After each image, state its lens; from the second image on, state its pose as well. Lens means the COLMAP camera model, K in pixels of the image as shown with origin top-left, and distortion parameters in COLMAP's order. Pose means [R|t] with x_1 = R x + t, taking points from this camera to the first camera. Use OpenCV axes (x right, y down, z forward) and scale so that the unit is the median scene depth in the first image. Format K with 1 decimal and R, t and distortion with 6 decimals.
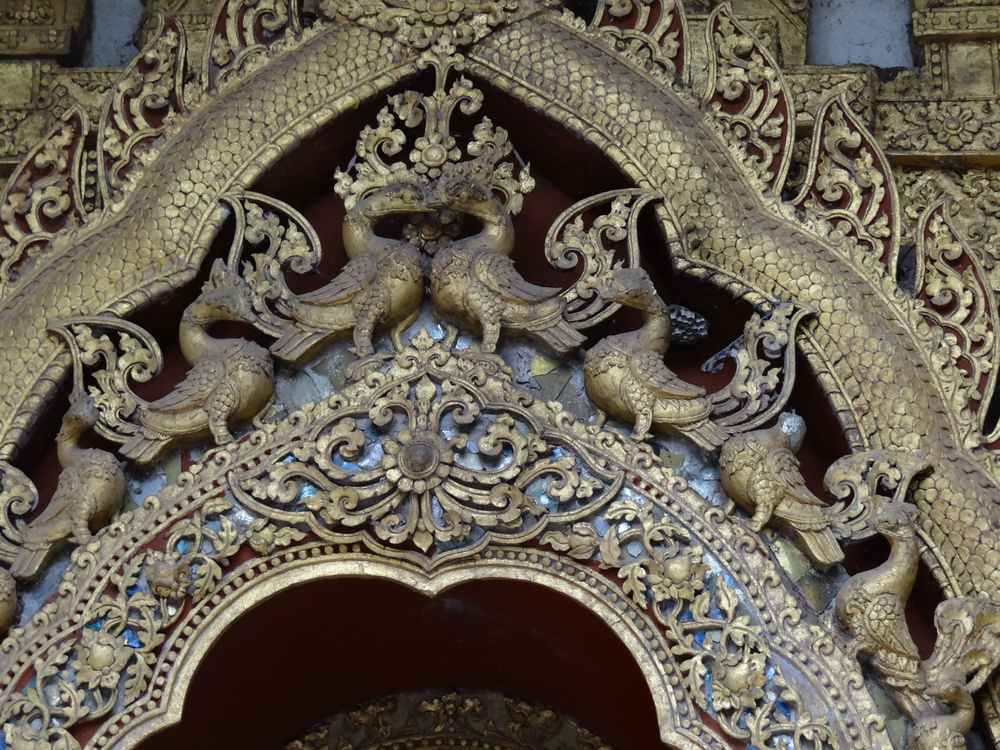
lens RADIAL K [[3059.1, 0, 500.0], [0, 3059.1, 375.0], [0, 0, 1]] dist [-0.011737, 0.232659]
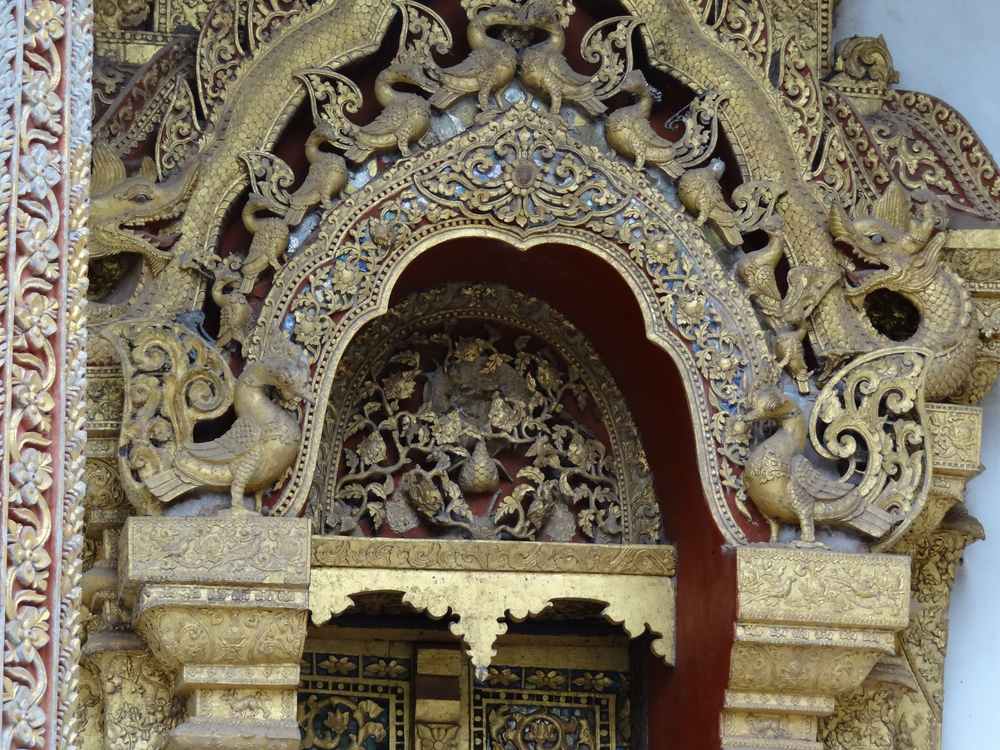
lens RADIAL K [[3318.3, 0, 500.0], [0, 3318.3, 375.0], [0, 0, 1]] dist [0.015433, 0.742975]
pose [[0.975048, 0.042741, 0.217841, -0.454286], [-0.087045, 0.976318, 0.198055, -0.241152], [-0.204217, -0.212076, 0.955677, -0.885157]]
